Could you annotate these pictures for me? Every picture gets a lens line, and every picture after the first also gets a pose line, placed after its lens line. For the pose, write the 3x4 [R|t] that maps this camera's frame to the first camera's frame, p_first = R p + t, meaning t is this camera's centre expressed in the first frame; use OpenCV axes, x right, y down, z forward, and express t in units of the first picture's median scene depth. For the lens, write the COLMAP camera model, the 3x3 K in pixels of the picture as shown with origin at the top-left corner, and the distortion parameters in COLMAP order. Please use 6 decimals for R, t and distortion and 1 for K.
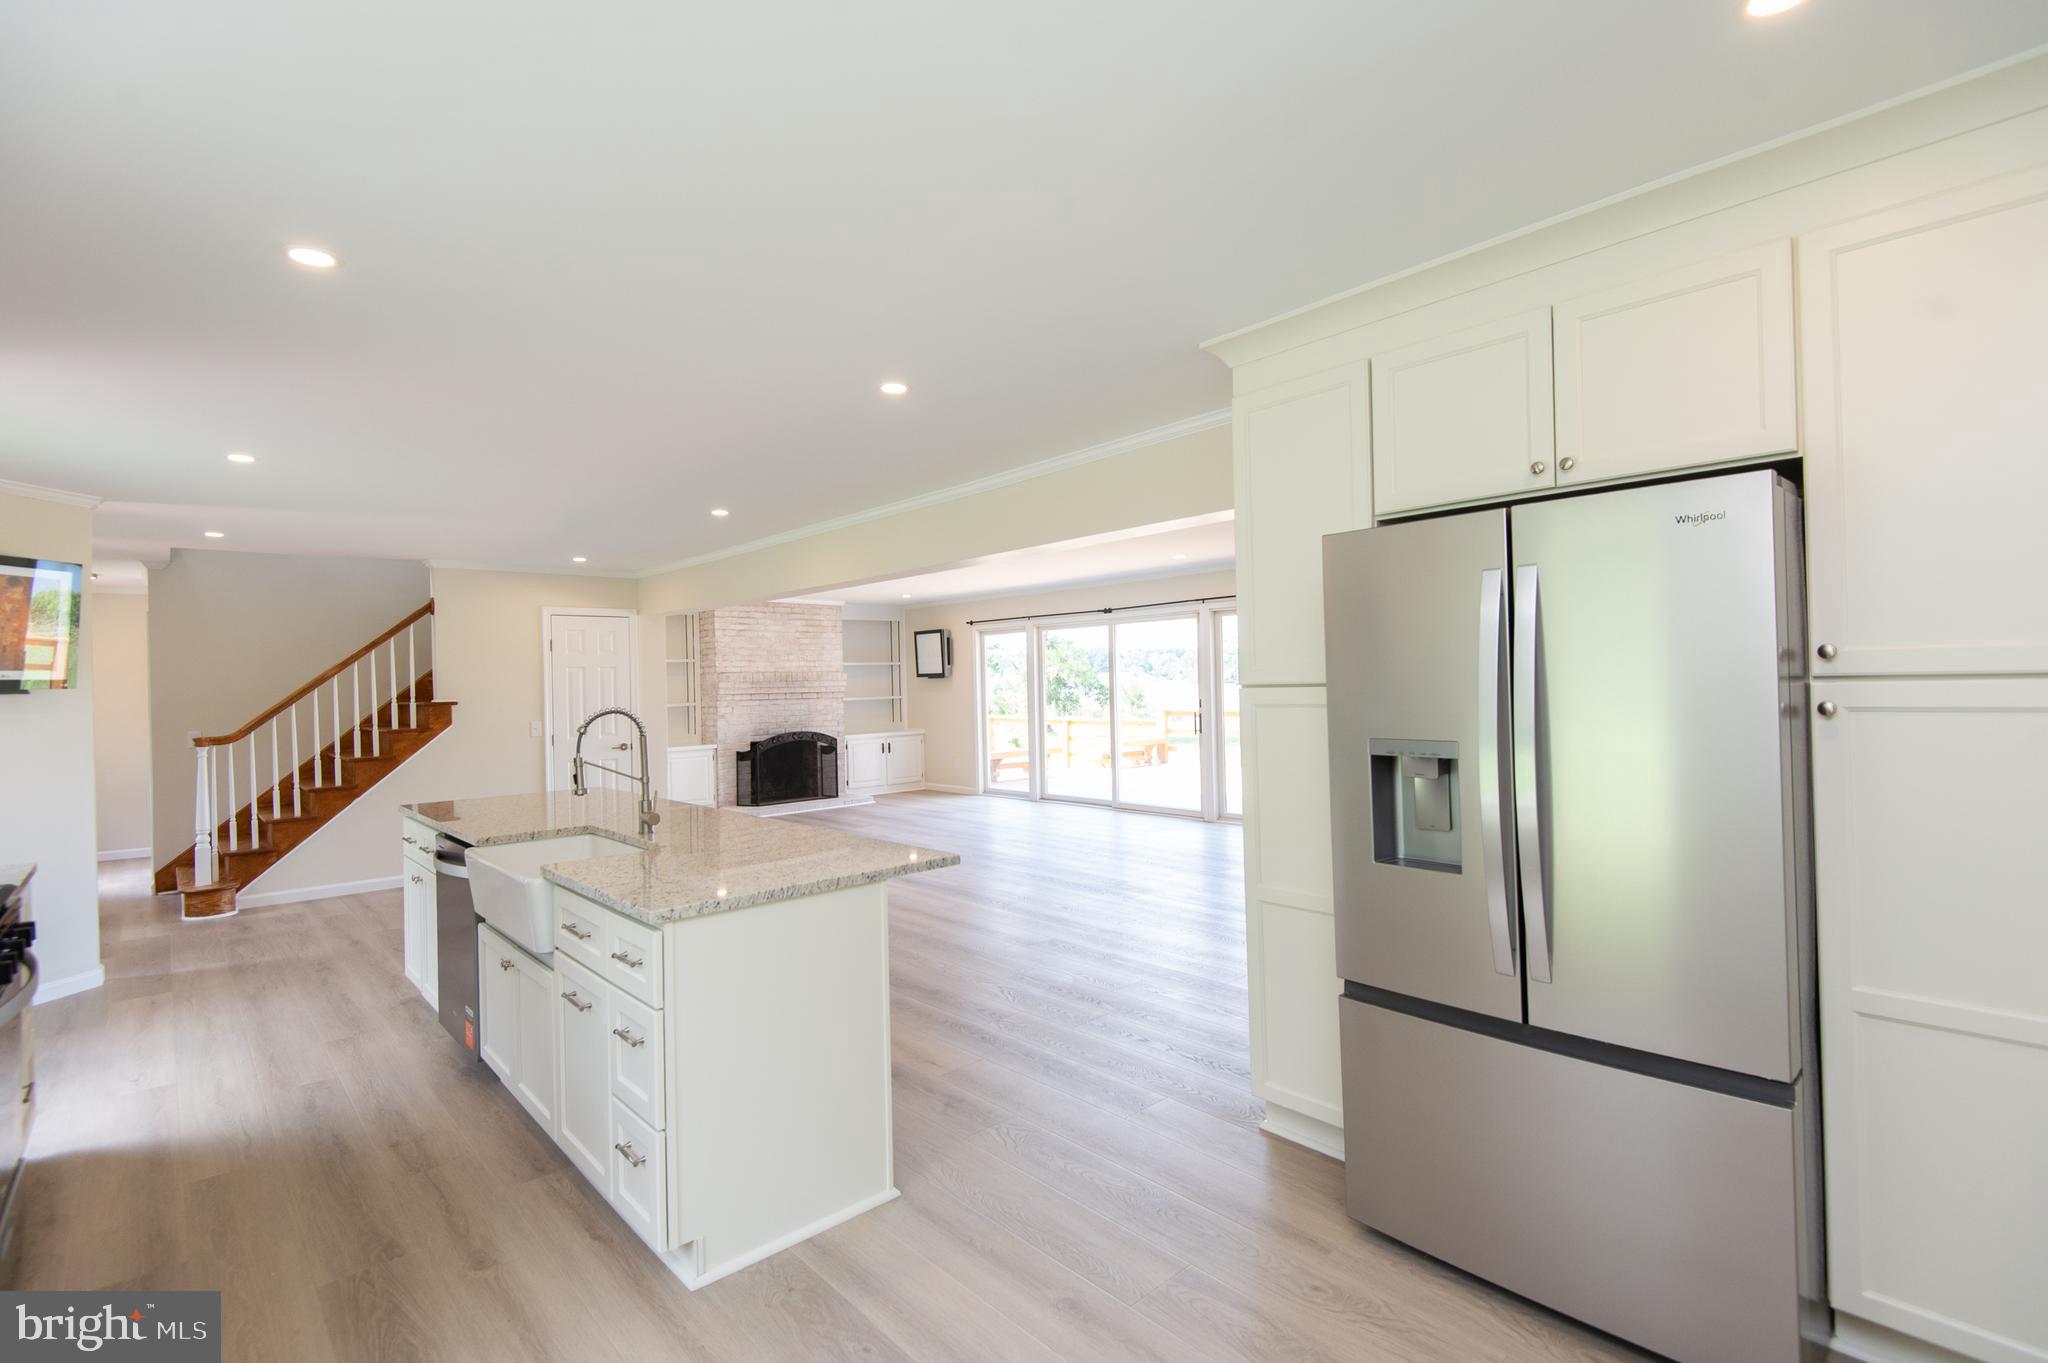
lens RADIAL K [[934.8, 0, 1018.7], [0, 934.8, 679.4], [0, 0, 1]] dist [0.001683, -0.000920]
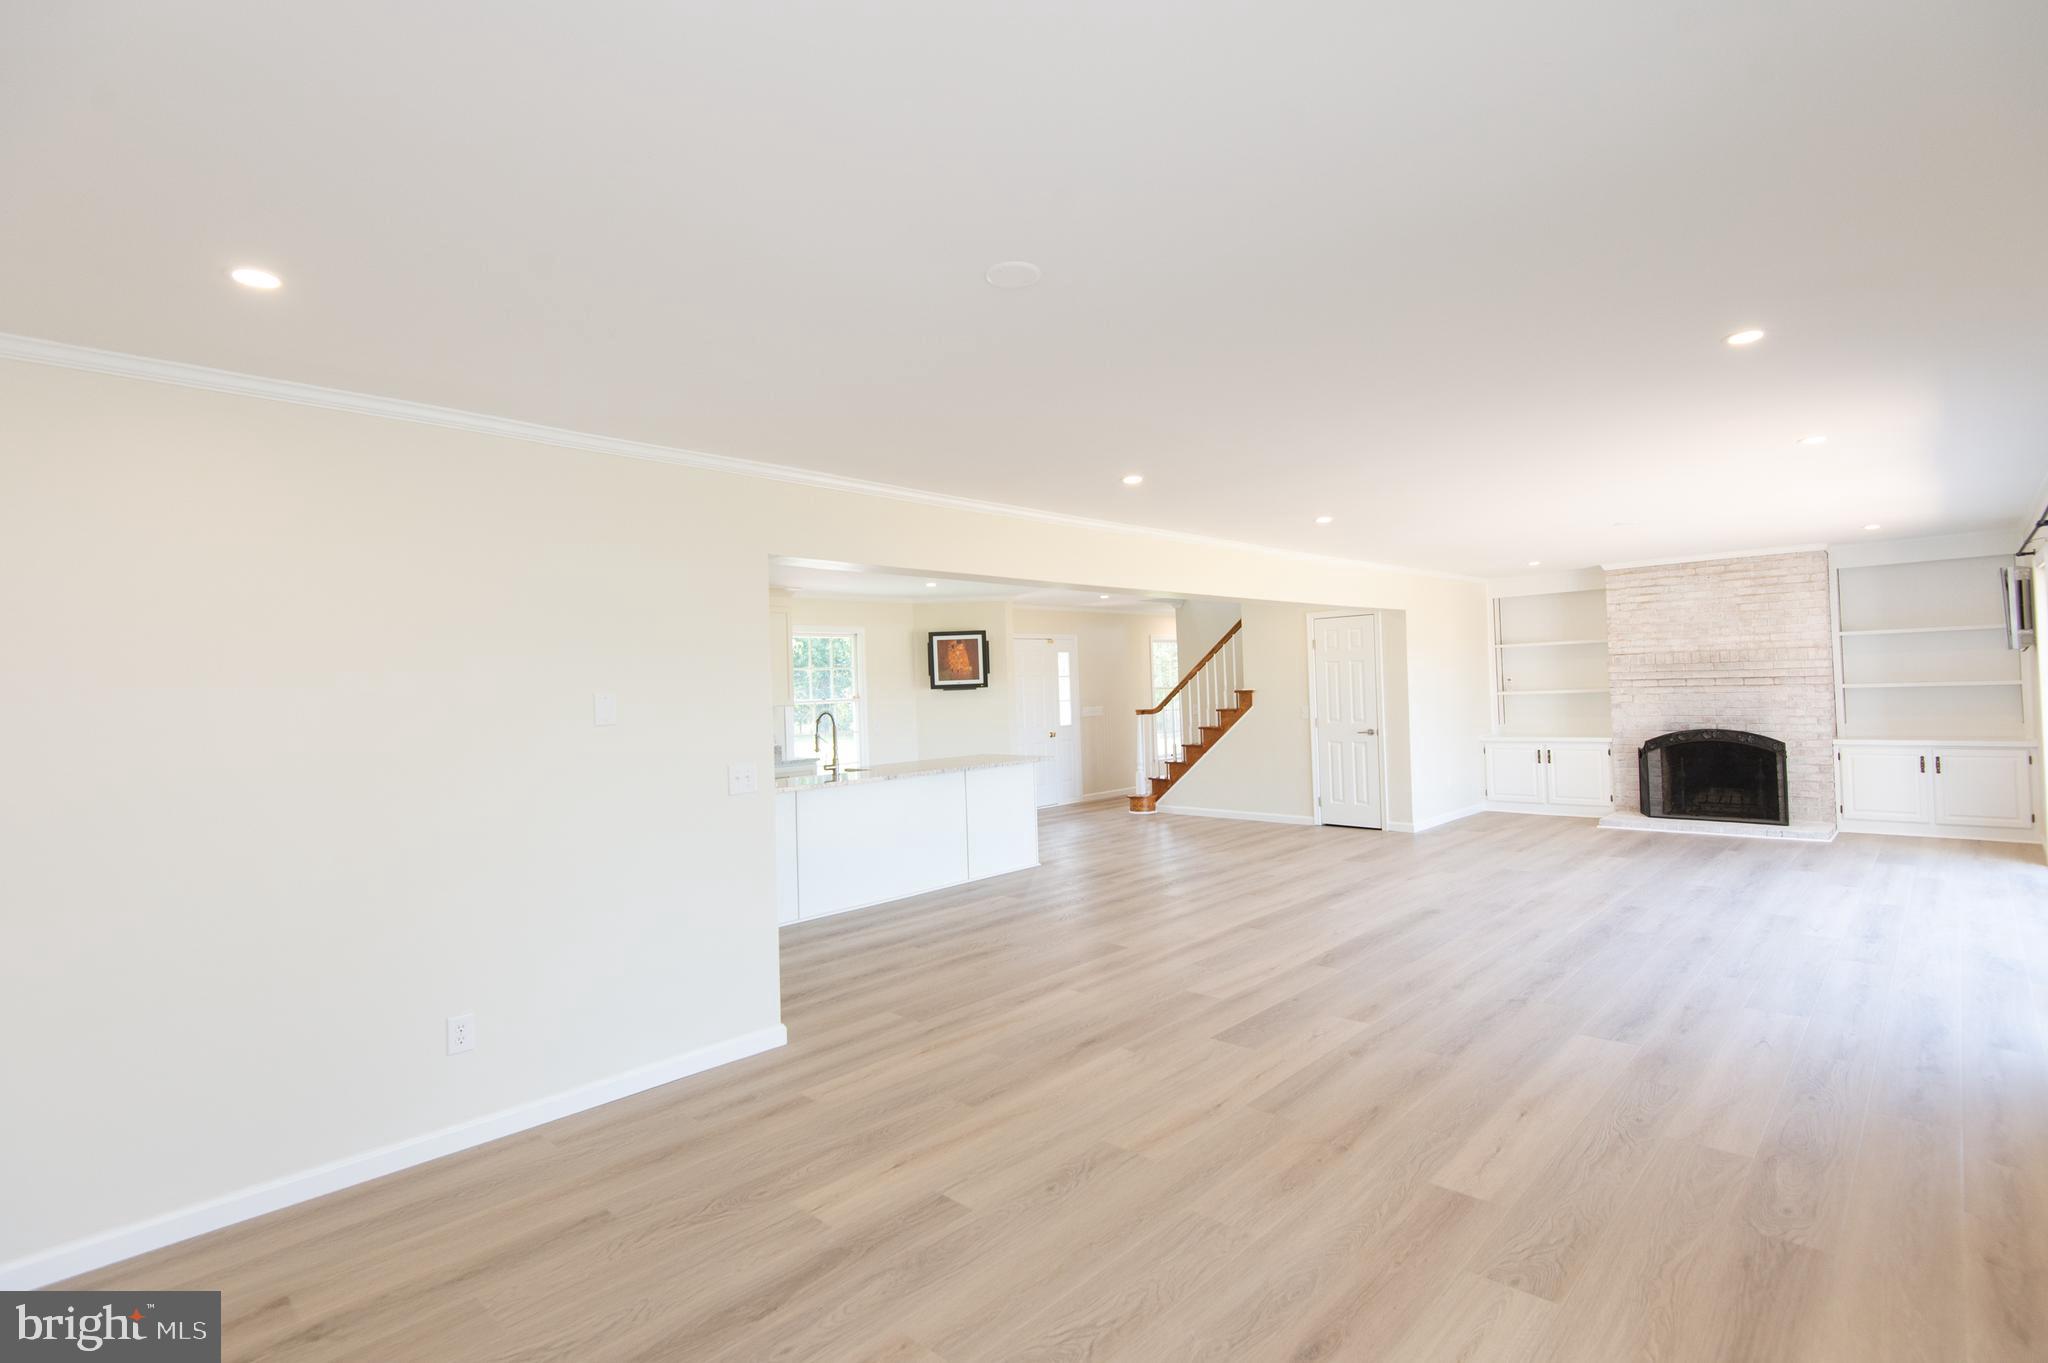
lens RADIAL K [[934.8, 0, 1018.7], [0, 934.8, 679.4], [0, 0, 1]] dist [0.001683, -0.000920]
pose [[0.053397, 0.013279, -0.998485, 0.501614], [0.035556, 0.999252, 0.015191, -0.016629], [0.997940, -0.036313, 0.052885, 0.401444]]
